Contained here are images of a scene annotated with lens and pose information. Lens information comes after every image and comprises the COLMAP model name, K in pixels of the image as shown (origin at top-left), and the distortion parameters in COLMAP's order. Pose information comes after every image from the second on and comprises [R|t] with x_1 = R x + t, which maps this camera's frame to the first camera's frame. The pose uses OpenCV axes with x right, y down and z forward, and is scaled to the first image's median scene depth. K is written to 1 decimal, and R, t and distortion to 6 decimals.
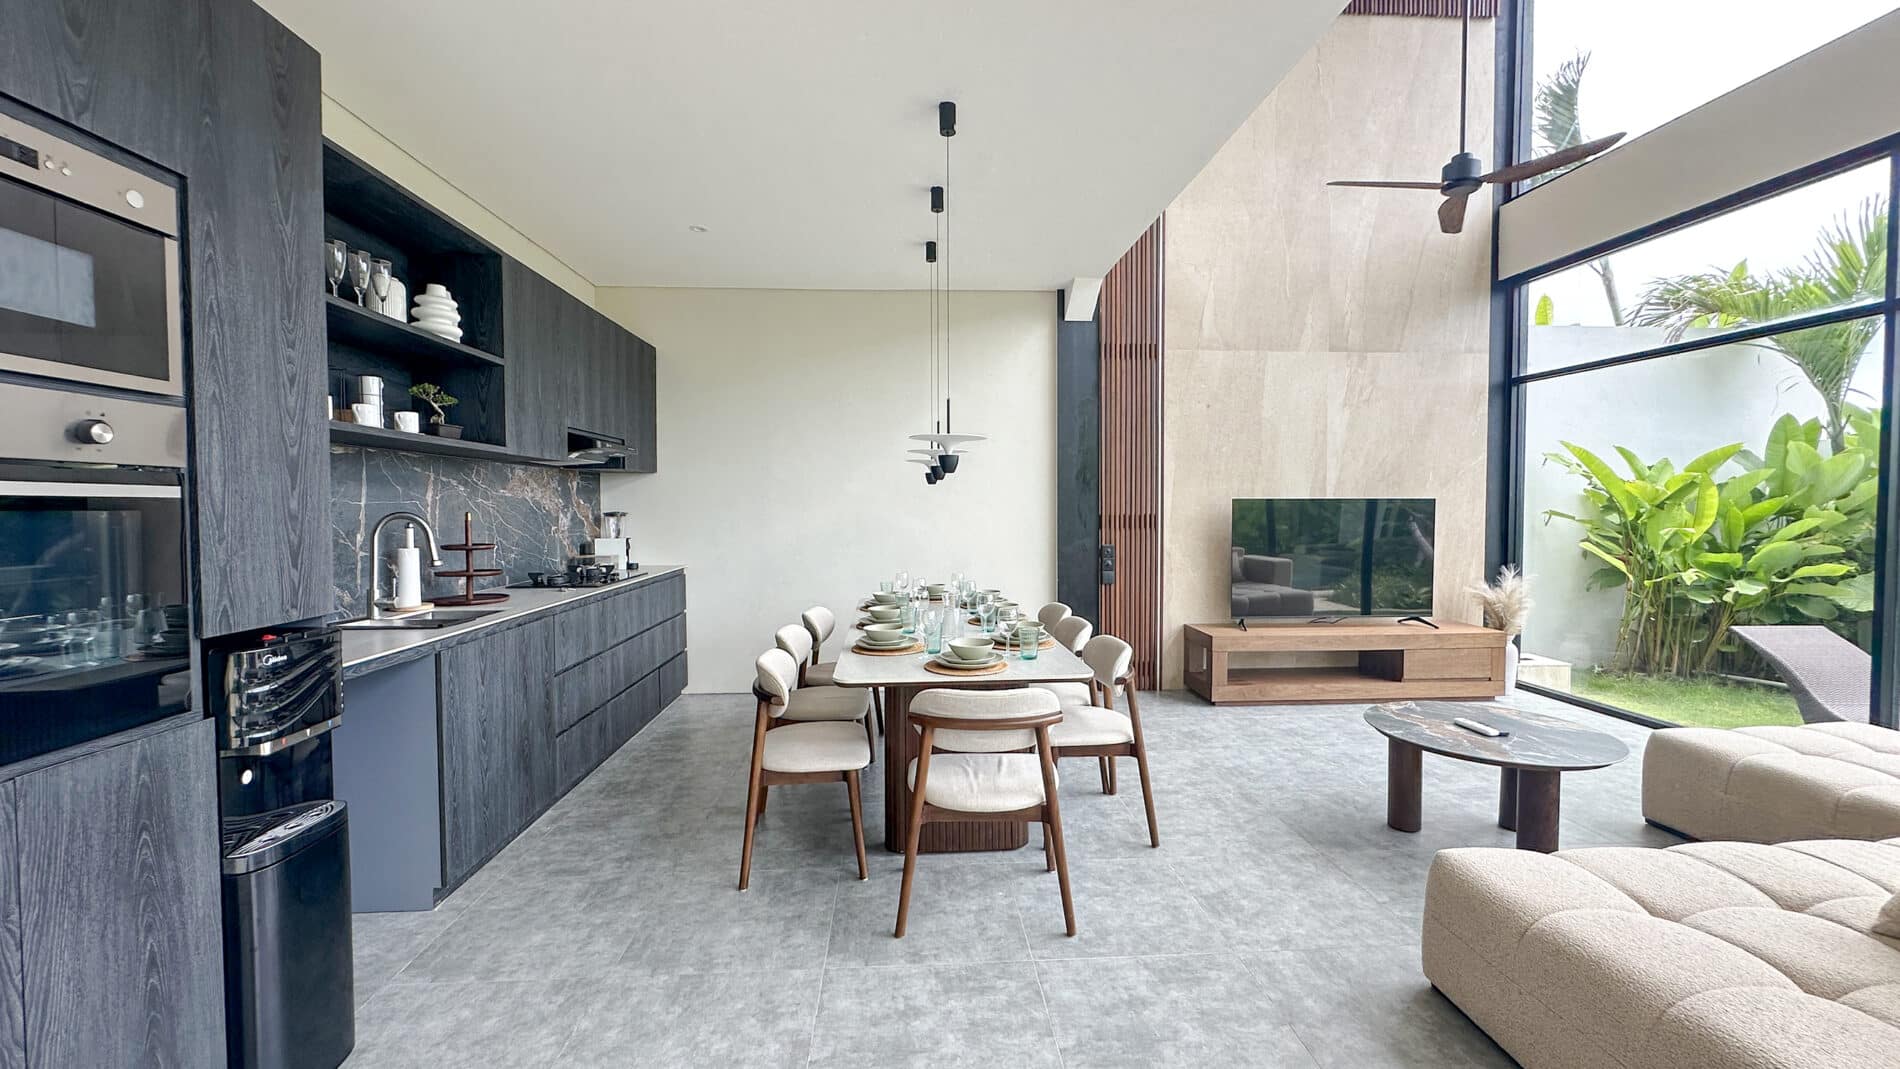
lens RADIAL K [[773.1, 0, 950.0], [0, 773.1, 534.5], [0, 0, 1]] dist [0.001687, 0.000142]
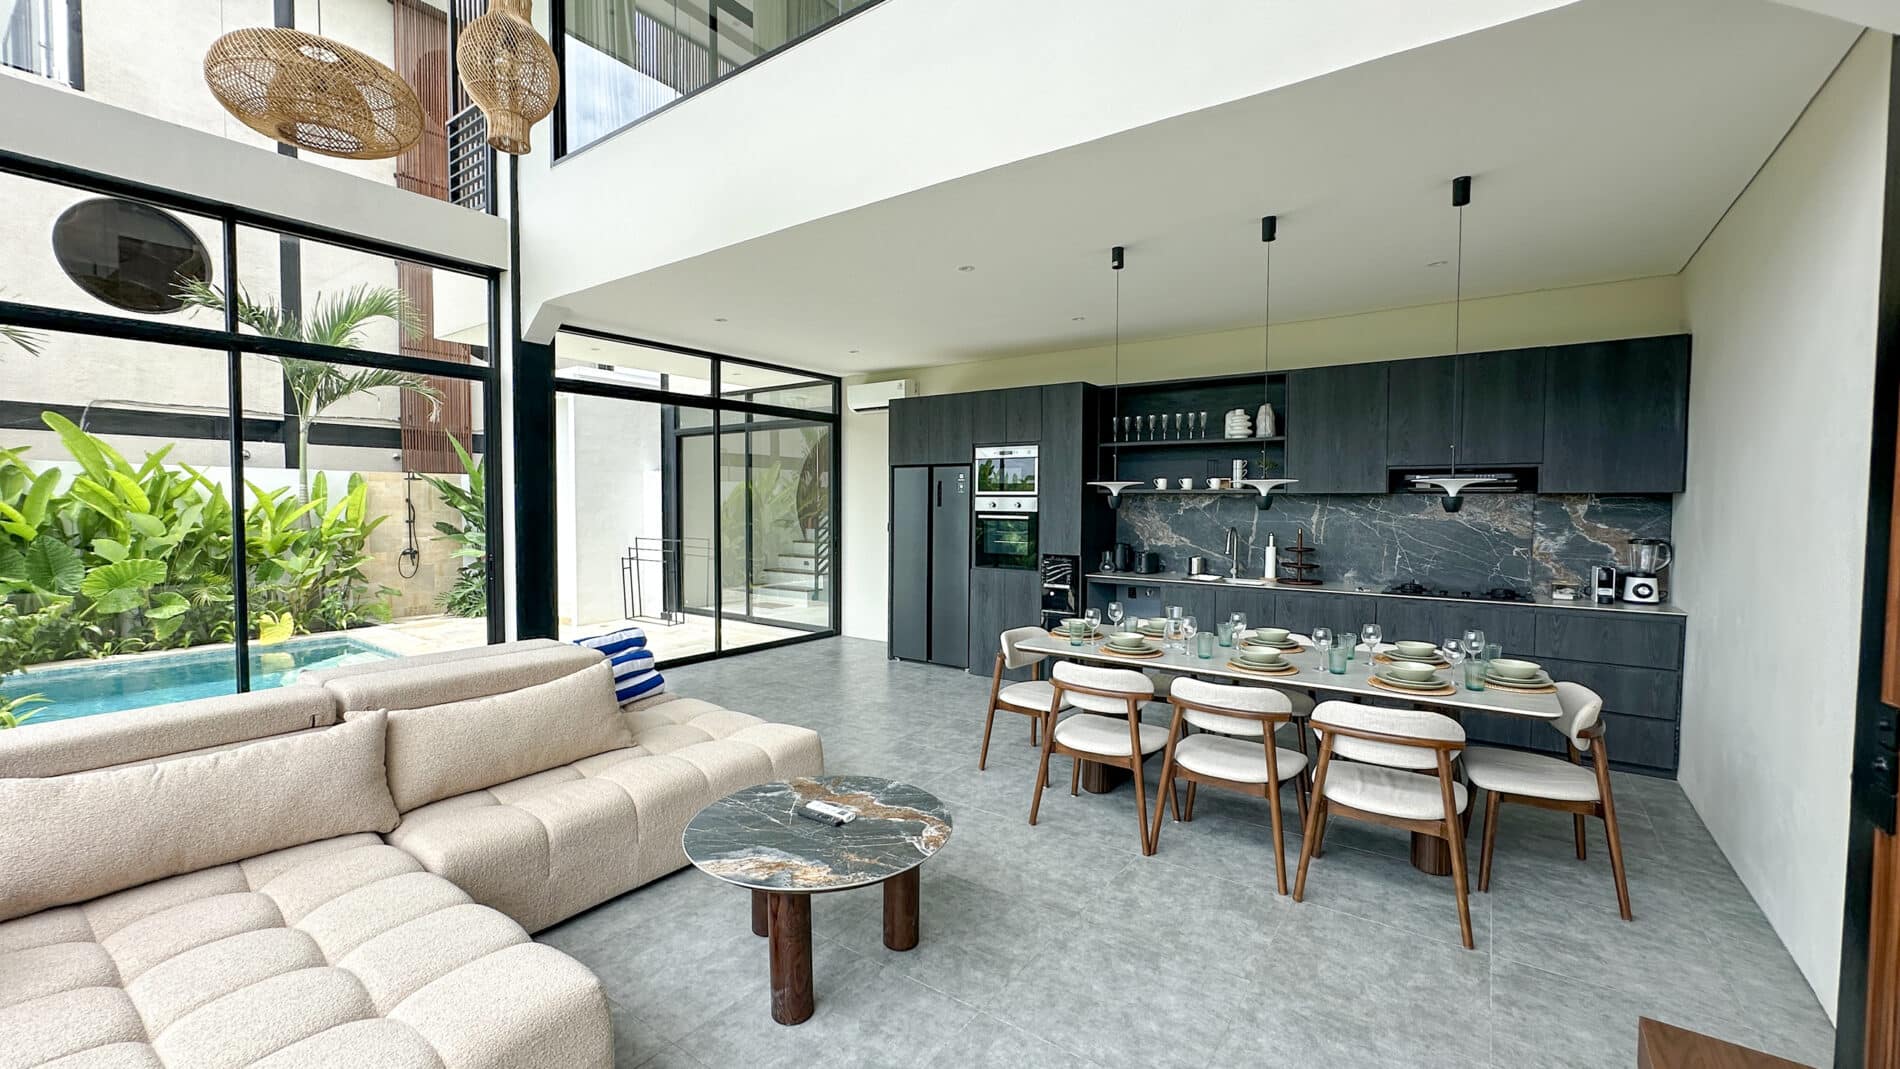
lens RADIAL K [[756.5, 0, 940.6], [0, 756.5, 543.4], [0, 0, 1]] dist [0.006415, 0.000039]
pose [[-0.645587, 0.043406, -0.762452, 1.281985], [-0.030306, 0.996141, 0.082370, -0.123469], [0.763085, 0.076284, -0.641780, 1.681509]]
